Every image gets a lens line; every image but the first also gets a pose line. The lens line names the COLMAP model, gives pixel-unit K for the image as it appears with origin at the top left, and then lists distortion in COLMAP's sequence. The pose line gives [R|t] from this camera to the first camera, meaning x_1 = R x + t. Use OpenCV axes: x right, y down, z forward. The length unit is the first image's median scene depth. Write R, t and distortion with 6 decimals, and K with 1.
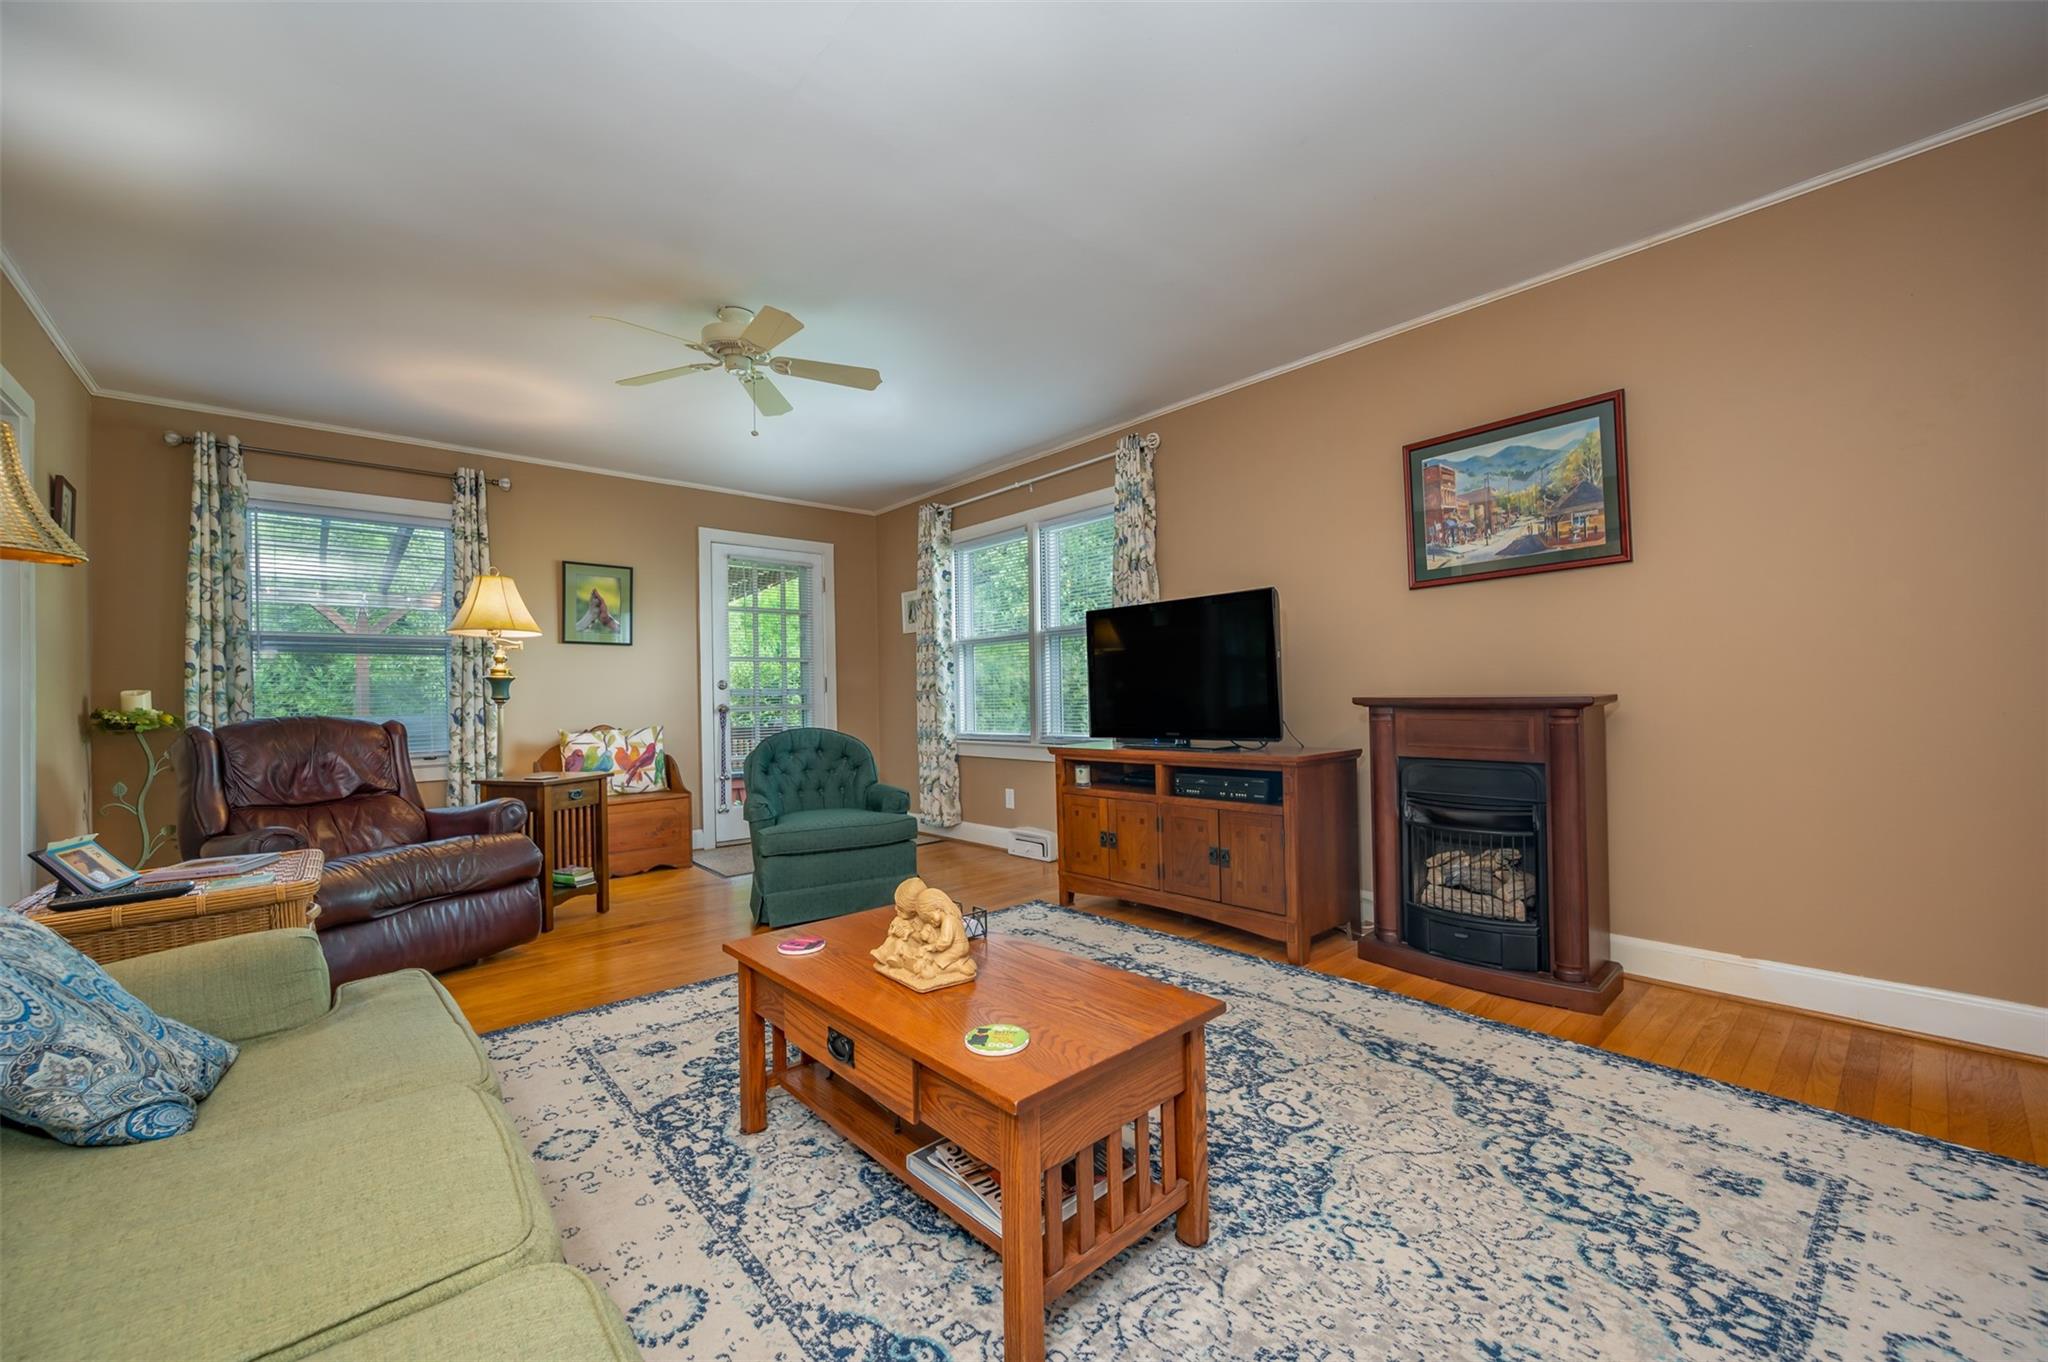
lens RADIAL K [[805.8, 0, 1030.8], [0, 805.8, 692.4], [0, 0, 1]] dist [0.000349, -0.000448]
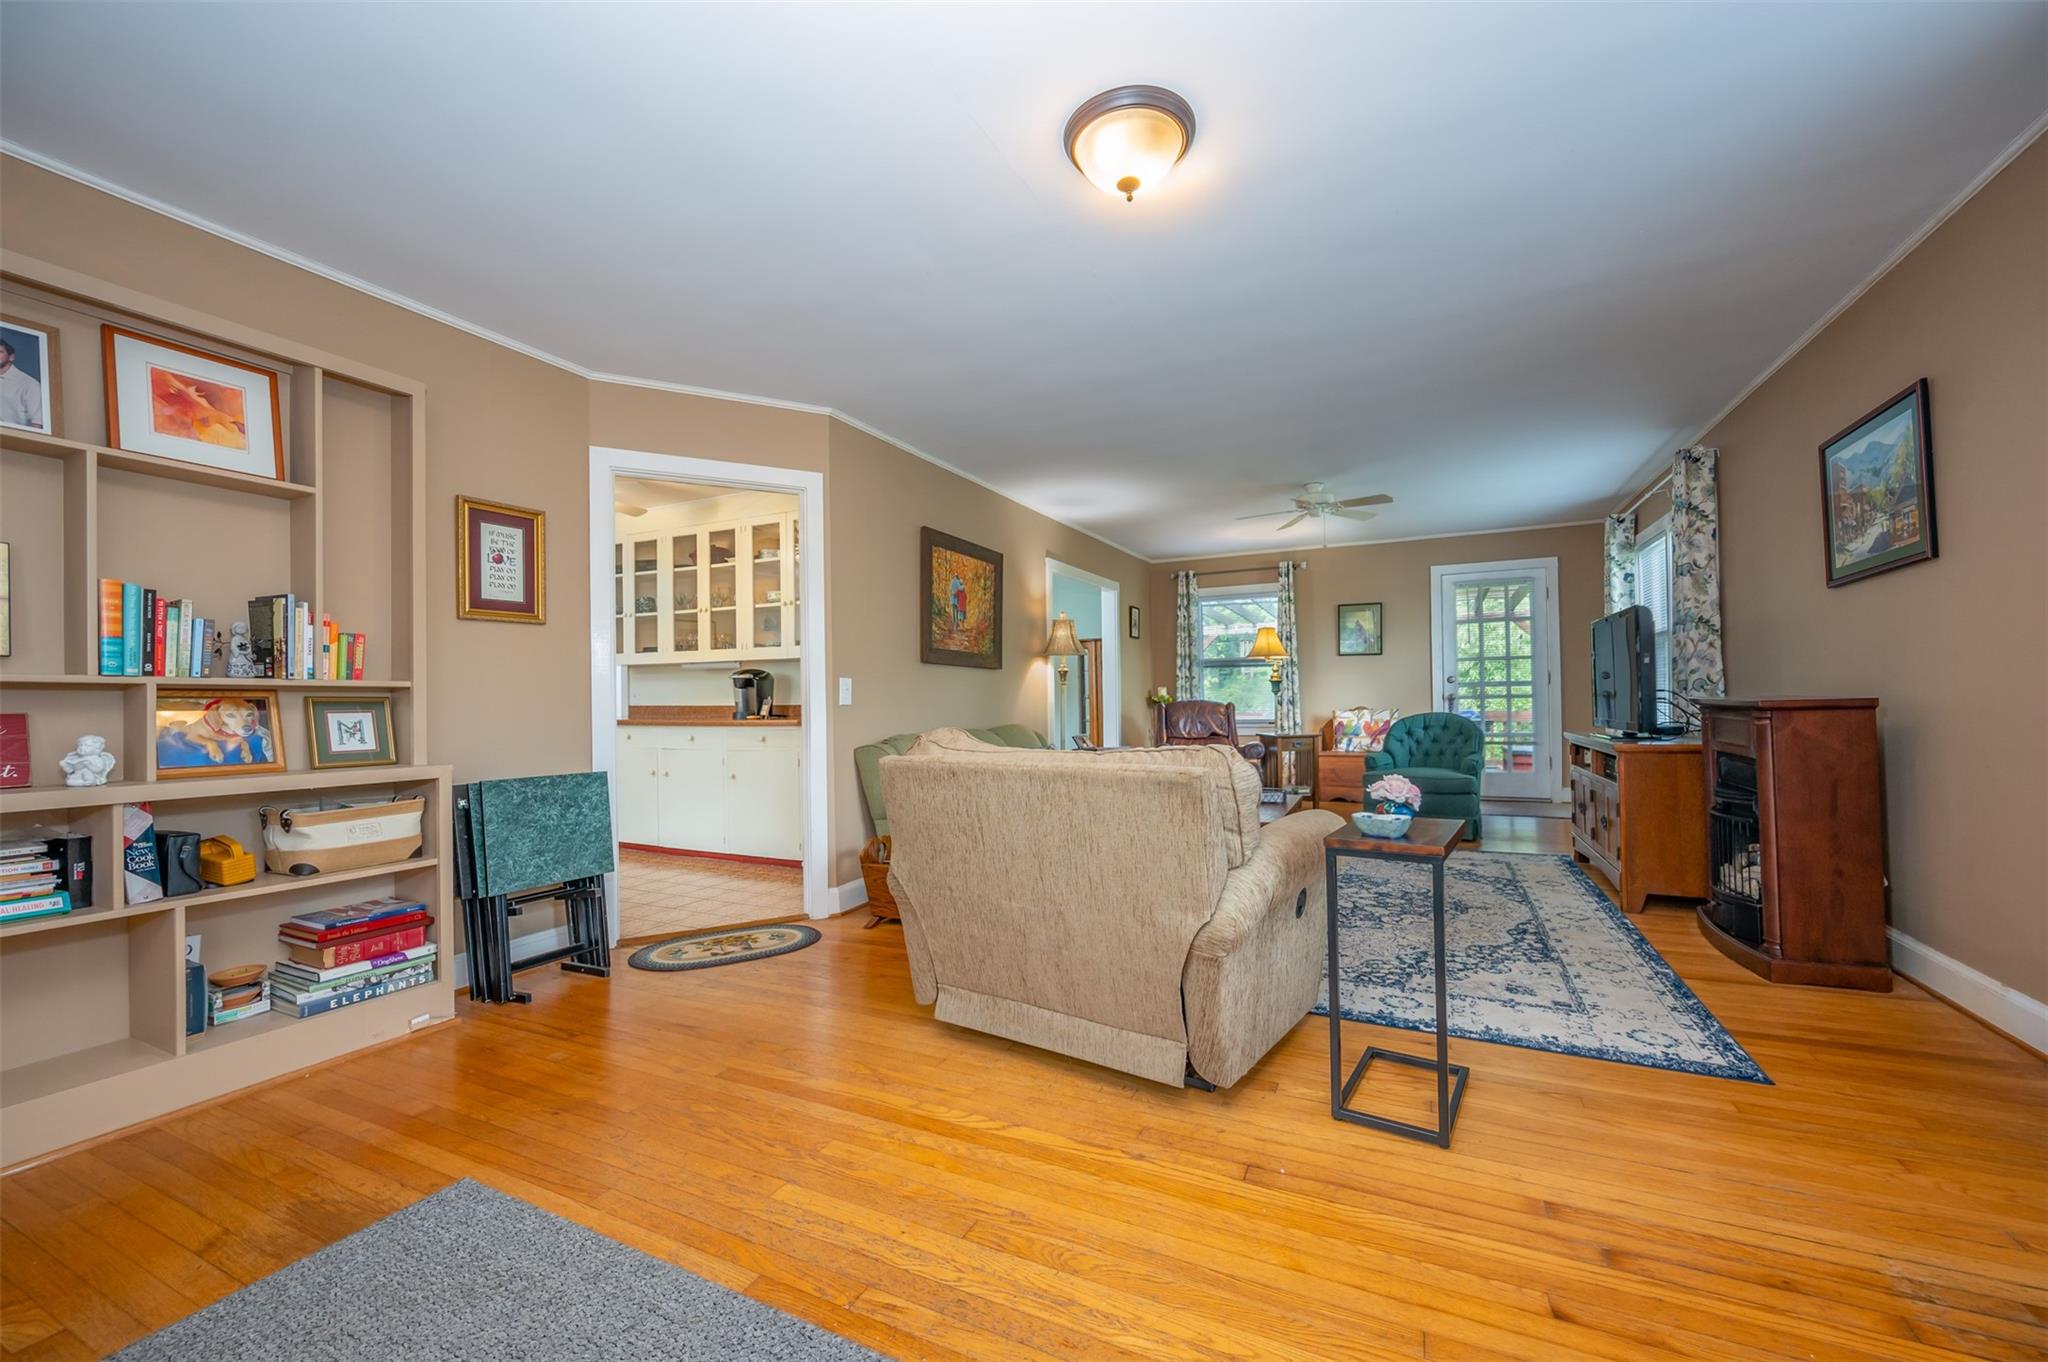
lens RADIAL K [[805.8, 0, 1023.5], [0, 805.8, 697.2], [0, 0, 1]] dist [0.000349, -0.000448]
pose [[0.377306, 0.011954, -0.926012, 1.187989], [0.015333, 0.999699, 0.019152, -0.032963], [0.925962, -0.021425, 0.377009, -0.344754]]
